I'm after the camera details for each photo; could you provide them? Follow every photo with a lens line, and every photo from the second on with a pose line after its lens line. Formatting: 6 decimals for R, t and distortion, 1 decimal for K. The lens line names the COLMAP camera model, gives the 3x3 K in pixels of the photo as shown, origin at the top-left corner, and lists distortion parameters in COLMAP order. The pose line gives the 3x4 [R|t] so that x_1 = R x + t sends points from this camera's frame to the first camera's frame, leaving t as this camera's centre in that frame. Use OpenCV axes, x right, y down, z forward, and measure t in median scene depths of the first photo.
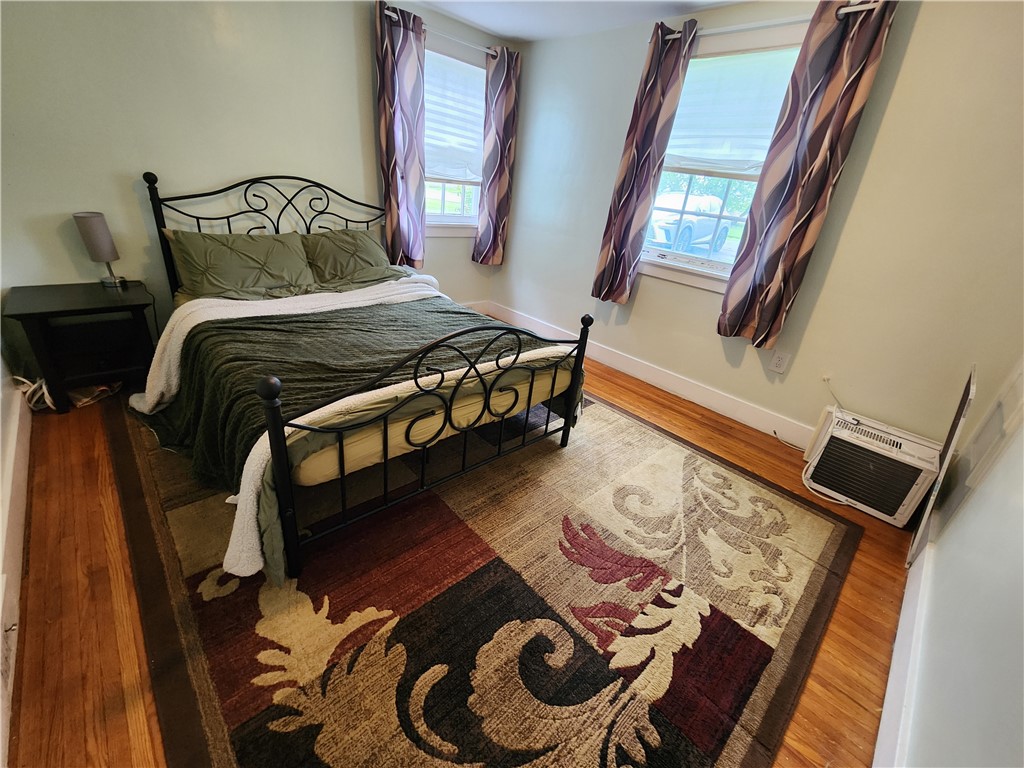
lens RADIAL K [[424.1, 0, 510.9], [0, 424.1, 378.8], [0, 0, 1]] dist [0.000201, 0.000612]
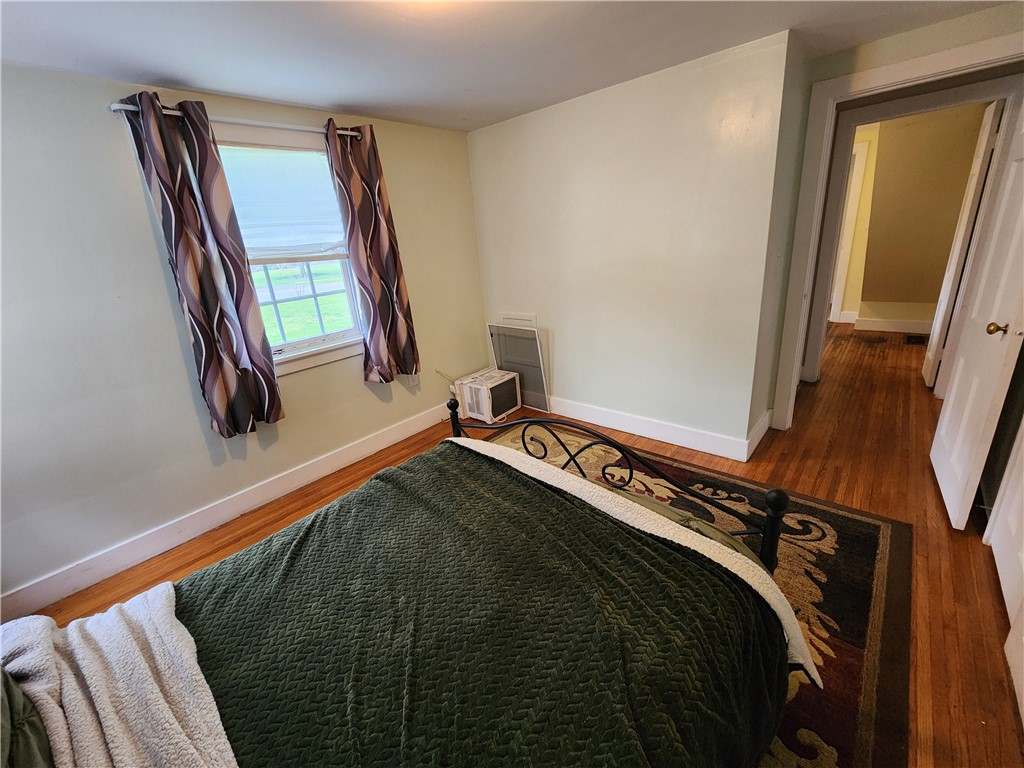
lens RADIAL K [[424.1, 0, 510.9], [0, 424.1, 378.8], [0, 0, 1]] dist [0.000201, 0.000612]
pose [[-0.095655, -0.412828, 0.905772, -0.708516], [0.483110, 0.776337, 0.404854, -0.509171], [-0.870319, 0.476314, 0.125180, 0.682128]]
